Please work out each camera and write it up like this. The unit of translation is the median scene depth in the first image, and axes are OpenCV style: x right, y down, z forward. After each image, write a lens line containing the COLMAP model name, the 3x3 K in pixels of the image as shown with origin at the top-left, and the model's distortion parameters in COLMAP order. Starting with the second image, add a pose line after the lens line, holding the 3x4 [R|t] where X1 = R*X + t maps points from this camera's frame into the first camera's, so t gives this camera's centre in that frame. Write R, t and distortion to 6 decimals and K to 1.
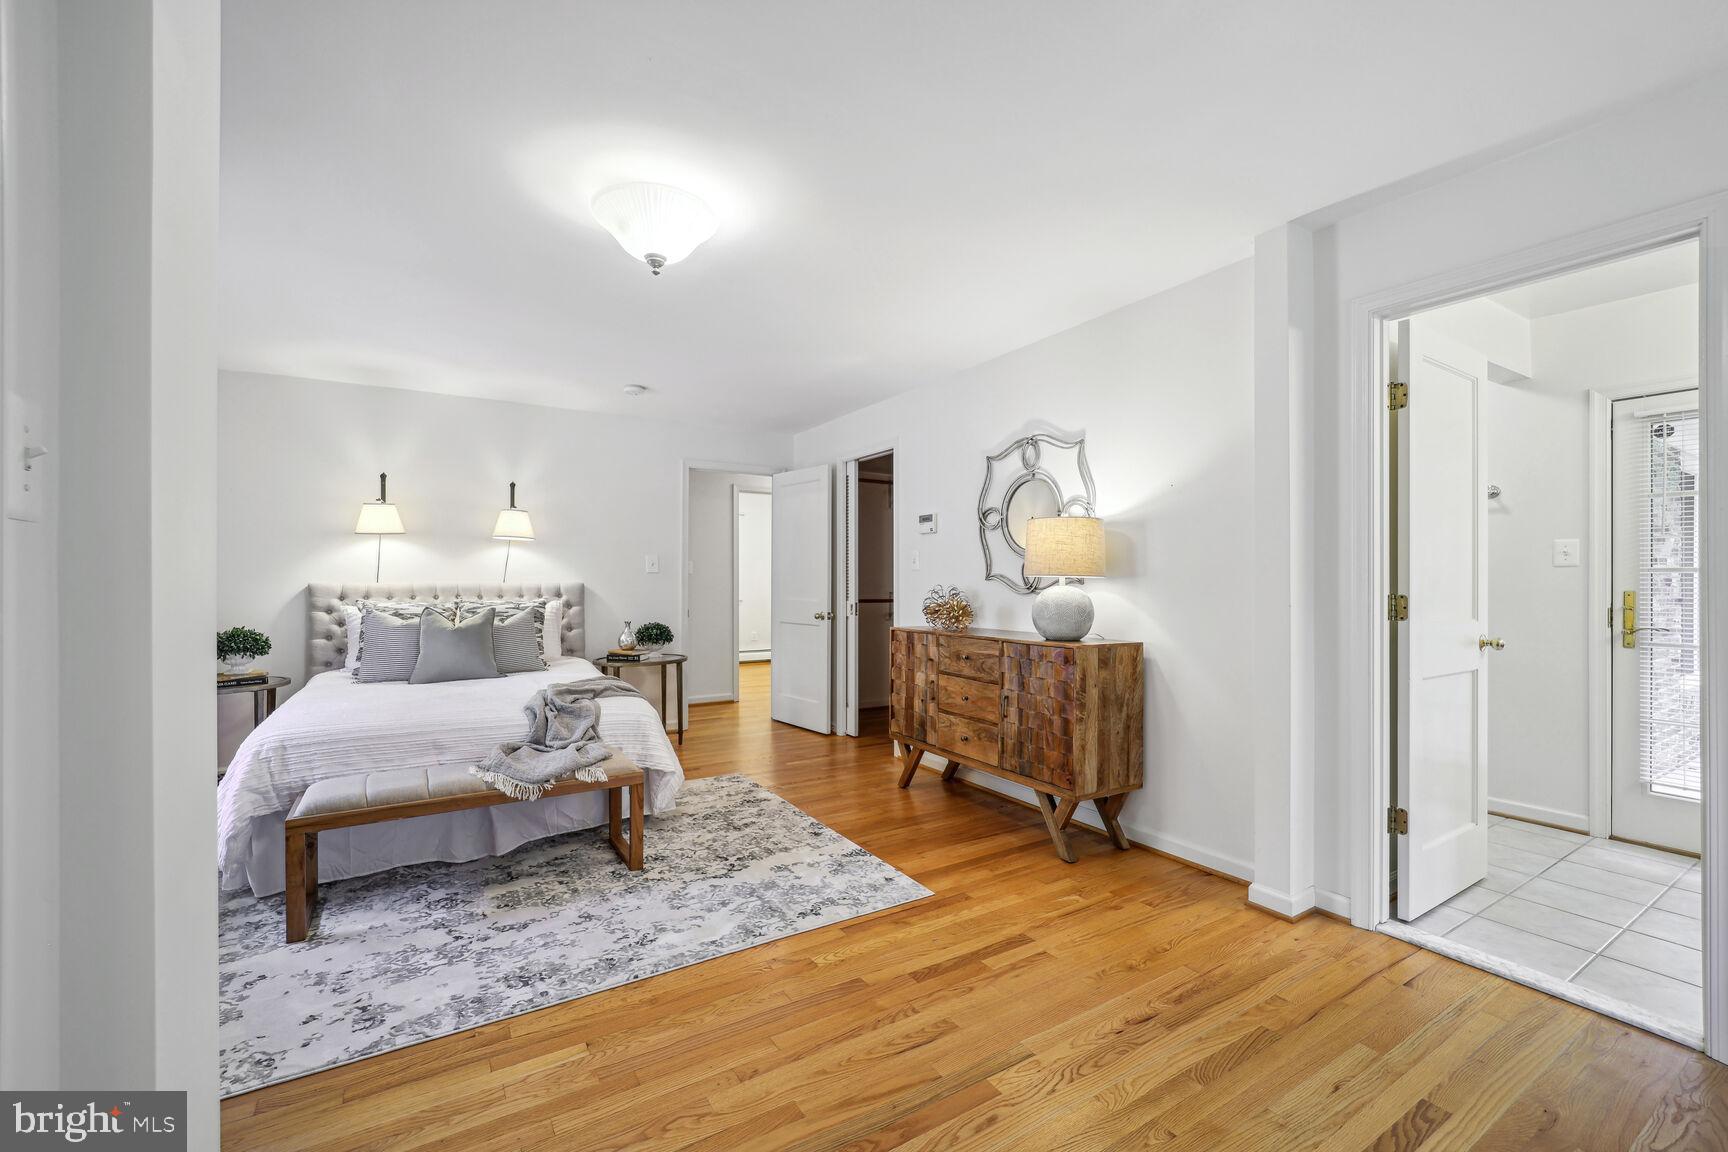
lens RADIAL K [[704.5, 0, 868.1], [0, 704.5, 576.2], [0, 0, 1]] dist [0.000582, 0.000048]
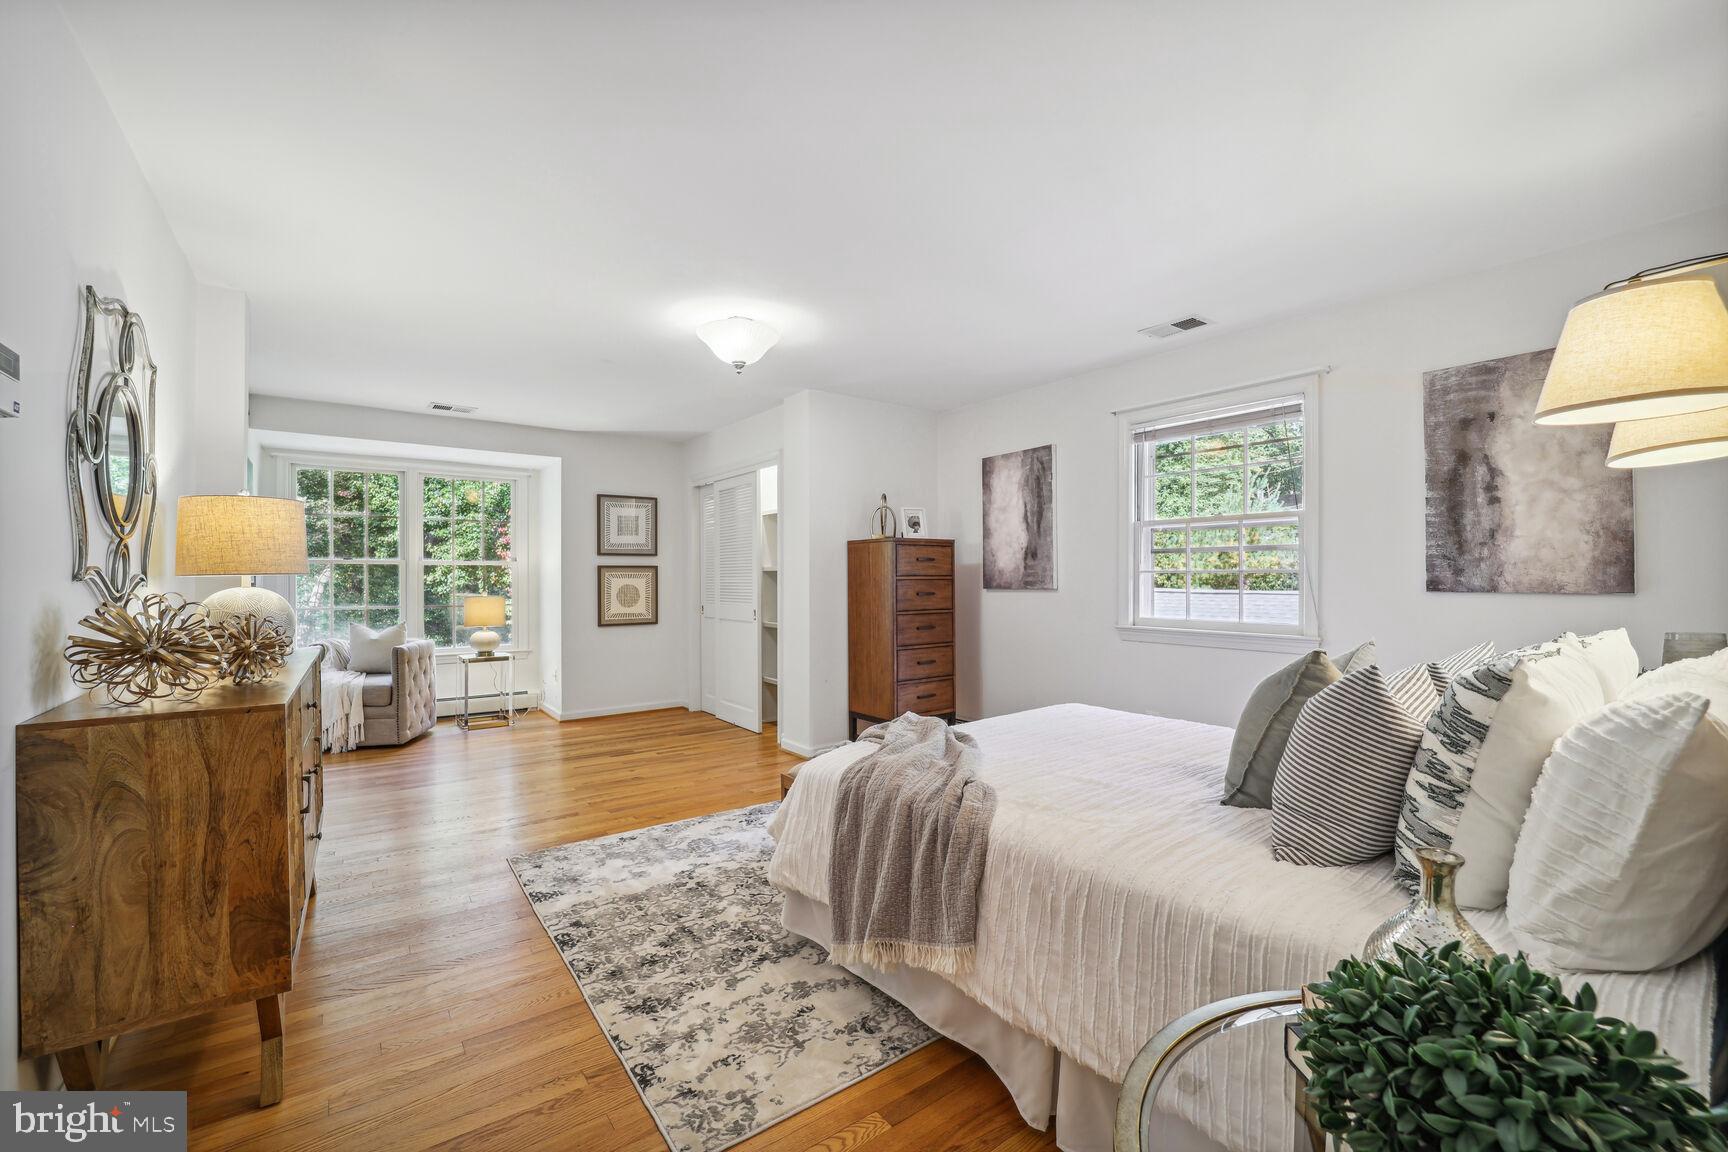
lens RADIAL K [[704.5, 0, 864.4], [0, 704.5, 577.0], [0, 0, 1]] dist [0.000582, 0.000048]
pose [[-0.997347, -0.000629, -0.072791, -0.355783], [-0.000819, 0.999996, 0.002586, -0.000795], [0.072790, 0.002638, -0.997344, 1.957472]]
